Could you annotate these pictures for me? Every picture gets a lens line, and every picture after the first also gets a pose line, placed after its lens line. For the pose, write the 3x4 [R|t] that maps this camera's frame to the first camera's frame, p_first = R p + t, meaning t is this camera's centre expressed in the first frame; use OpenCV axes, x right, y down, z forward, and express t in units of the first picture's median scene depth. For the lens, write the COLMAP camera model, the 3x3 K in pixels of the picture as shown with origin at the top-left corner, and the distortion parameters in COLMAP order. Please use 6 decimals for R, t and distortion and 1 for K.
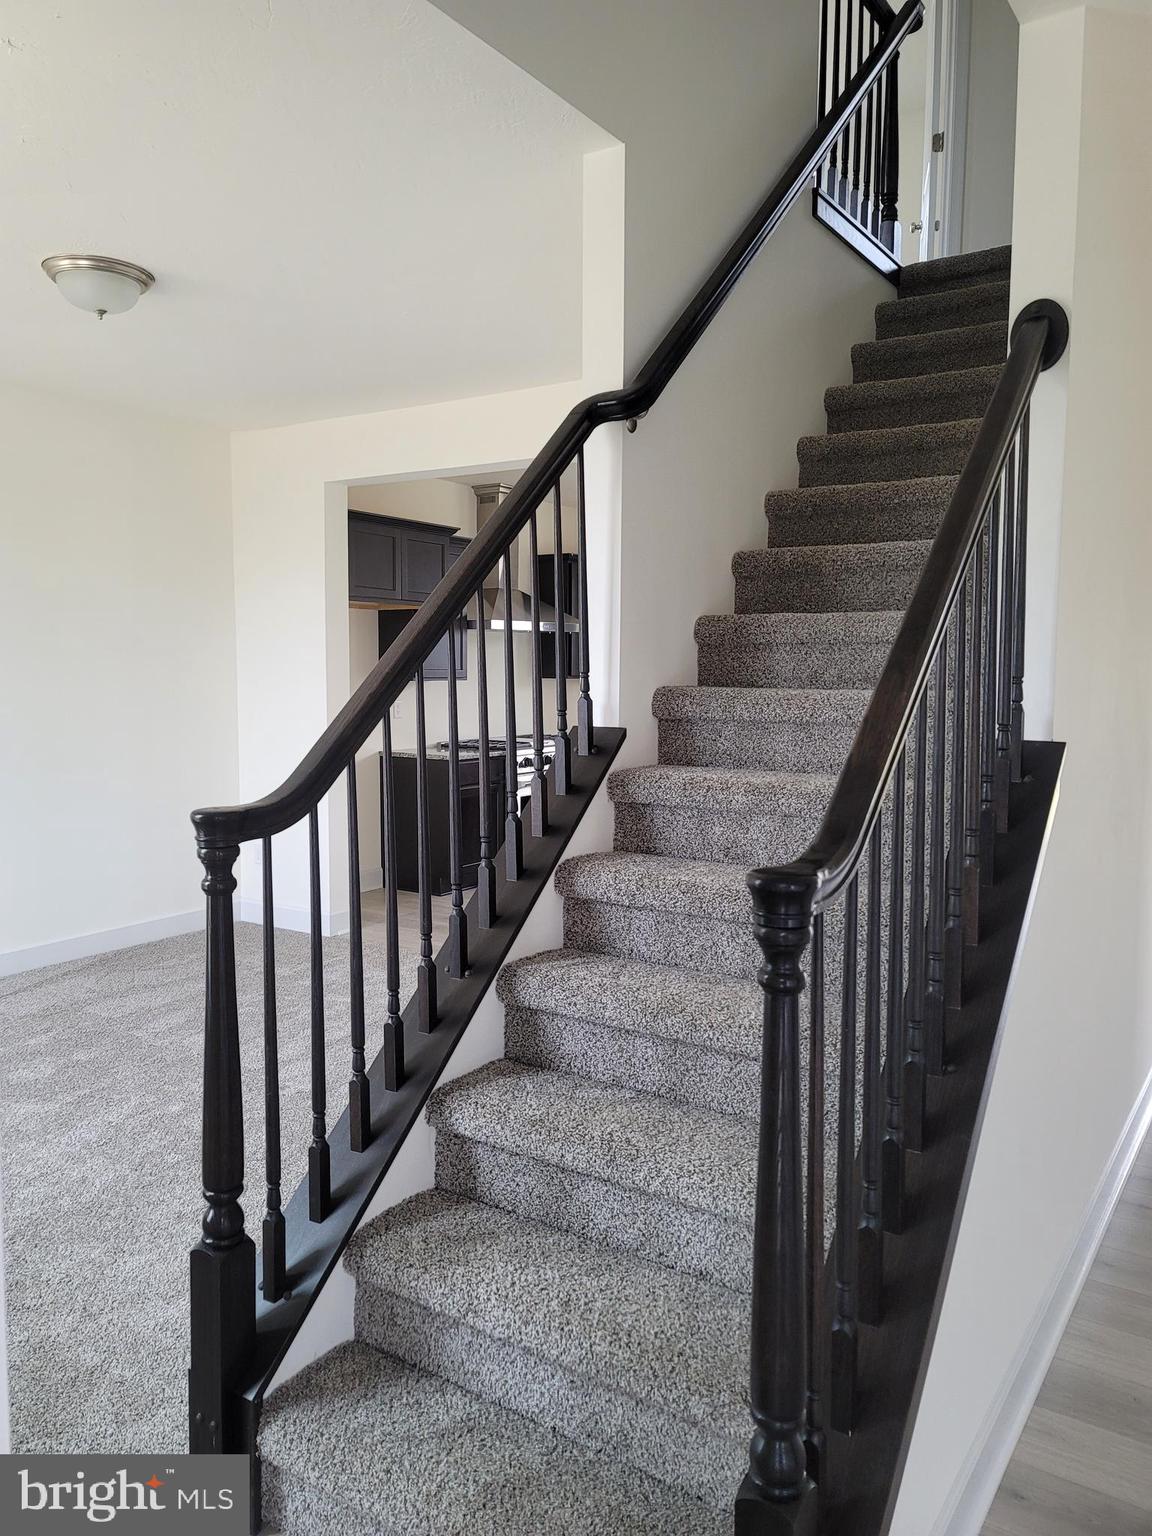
lens RADIAL K [[1124.3, 0, 579.7], [0, 1124.3, 758.0], [0, 0, 1]] dist [0.073459, -0.061055]
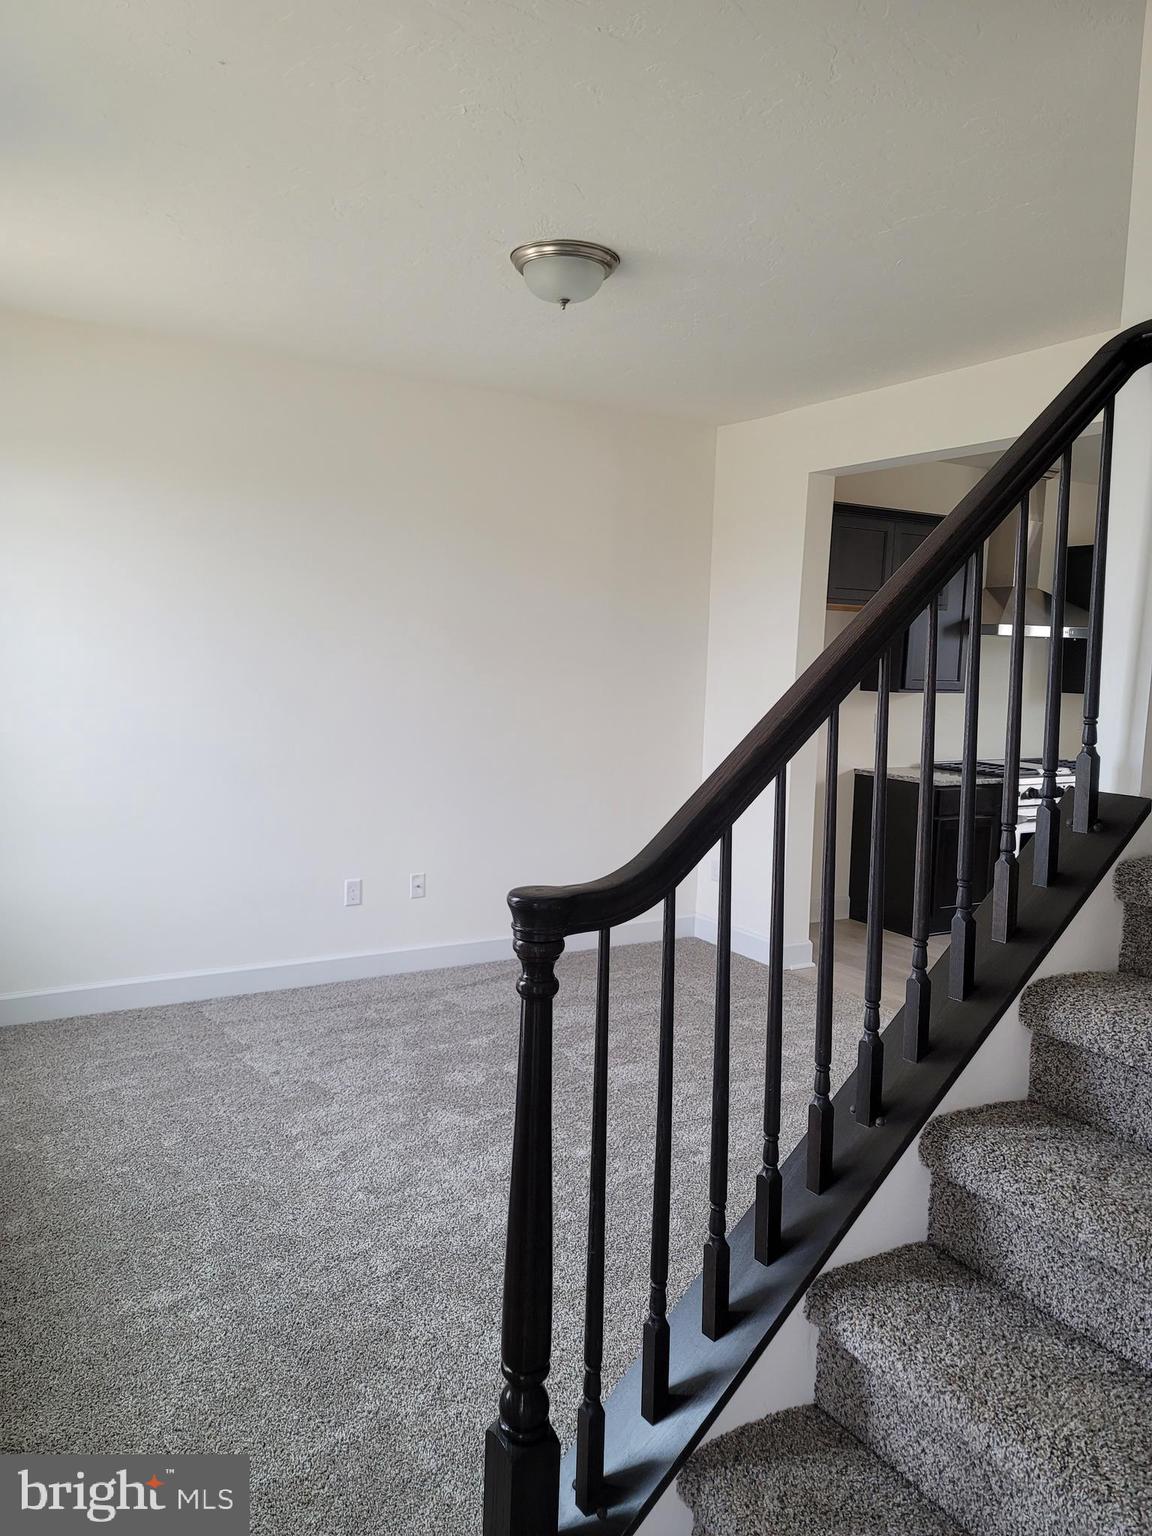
lens RADIAL K [[1124.3, 0, 572.7], [0, 1124.3, 767.3], [0, 0, 1]] dist [0.073459, -0.061055]
pose [[0.900248, 0.068737, -0.429917, 0.022145], [-0.063106, 0.997632, 0.027360, -0.045298], [0.430780, 0.002500, 0.902454, 0.216773]]
